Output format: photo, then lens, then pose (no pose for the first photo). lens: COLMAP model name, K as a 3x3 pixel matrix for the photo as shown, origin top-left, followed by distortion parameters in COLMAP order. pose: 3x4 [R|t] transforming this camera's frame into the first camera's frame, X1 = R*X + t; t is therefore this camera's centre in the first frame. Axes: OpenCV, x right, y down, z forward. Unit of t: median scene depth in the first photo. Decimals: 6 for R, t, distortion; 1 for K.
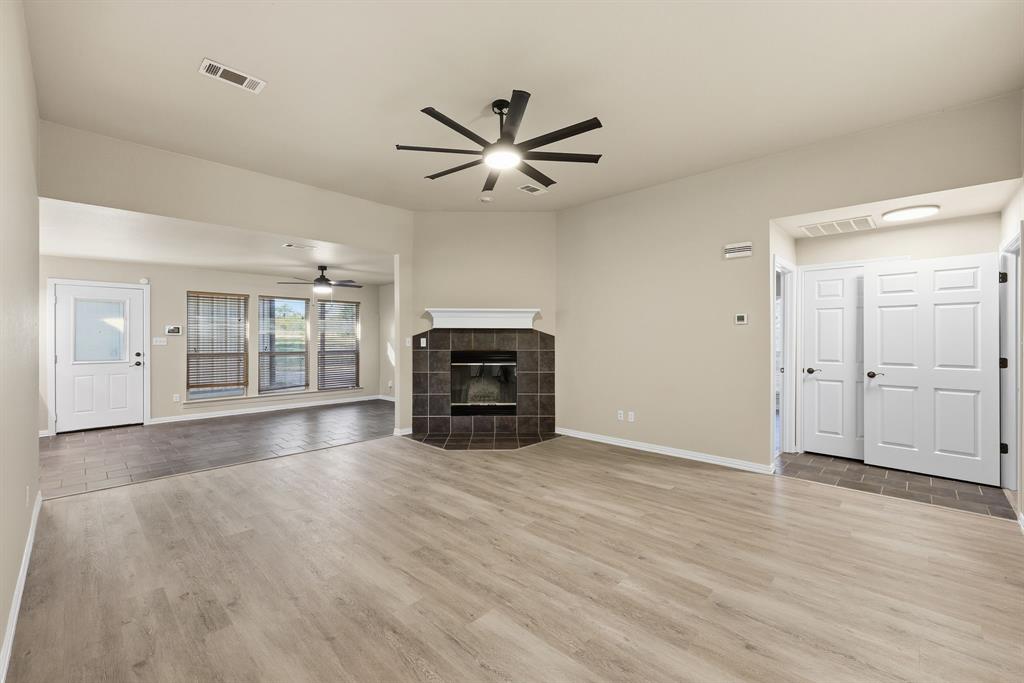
lens RADIAL K [[425.2, 0, 511.1], [0, 425.2, 337.8], [0, 0, 1]] dist [-0.000329, -0.000011]
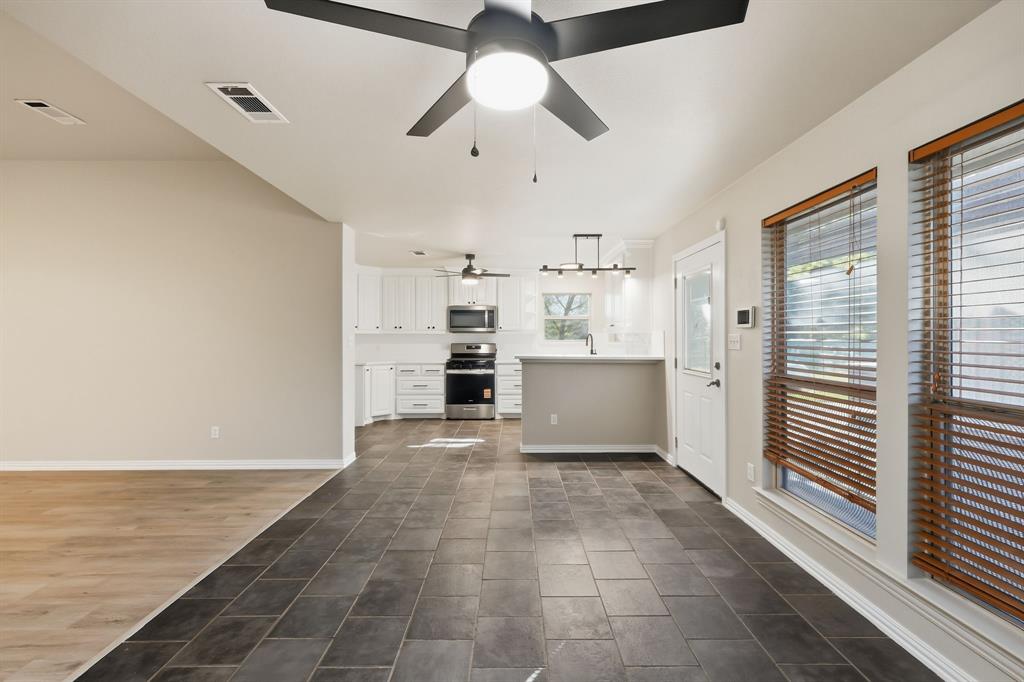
lens RADIAL K [[422.2, 0, 517.1], [0, 422.2, 336.1], [0, 0, 1]] dist [0.001312, 0.000167]
pose [[-0.708312, -0.002563, -0.705895, -0.361919], [-0.001008, 0.999996, -0.002620, 0.004244], [0.705899, -0.001144, -0.708312, 1.320776]]
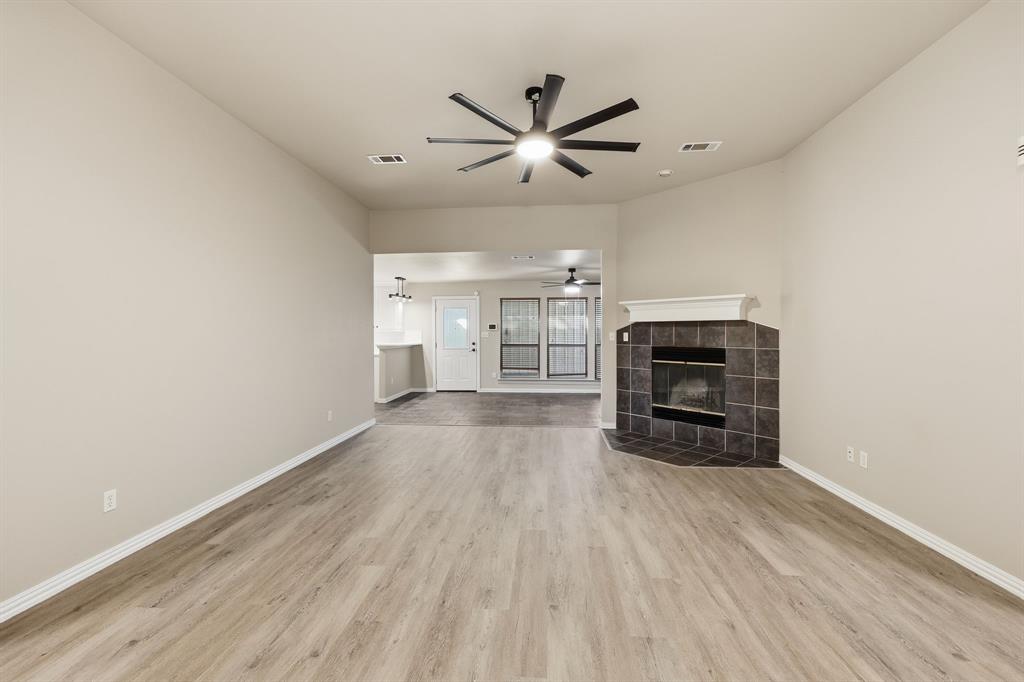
lens RADIAL K [[425.2, 0, 511.1], [0, 425.2, 337.3], [0, 0, 1]] dist [-0.000329, -0.000011]
pose [[0.635203, 0.008146, -0.772302, 0.373267], [0.002518, 0.999917, 0.012617, -0.001158], [0.772341, -0.009959, 0.635130, 0.184790]]
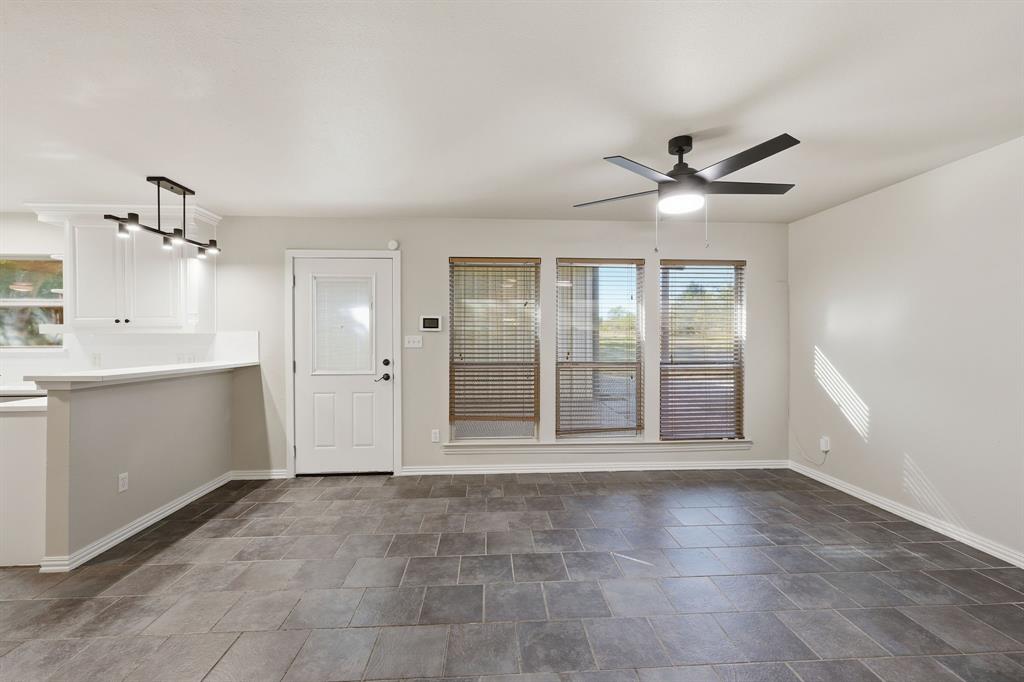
lens RADIAL K [[425.2, 0, 511.1], [0, 425.2, 337.3], [0, 0, 1]] dist [-0.000329, -0.000011]
pose [[0.738222, 0.003453, -0.674550, -0.350860], [0.000328, 0.999985, 0.005477, -0.001169], [0.674558, -0.004265, 0.738209, 0.729061]]
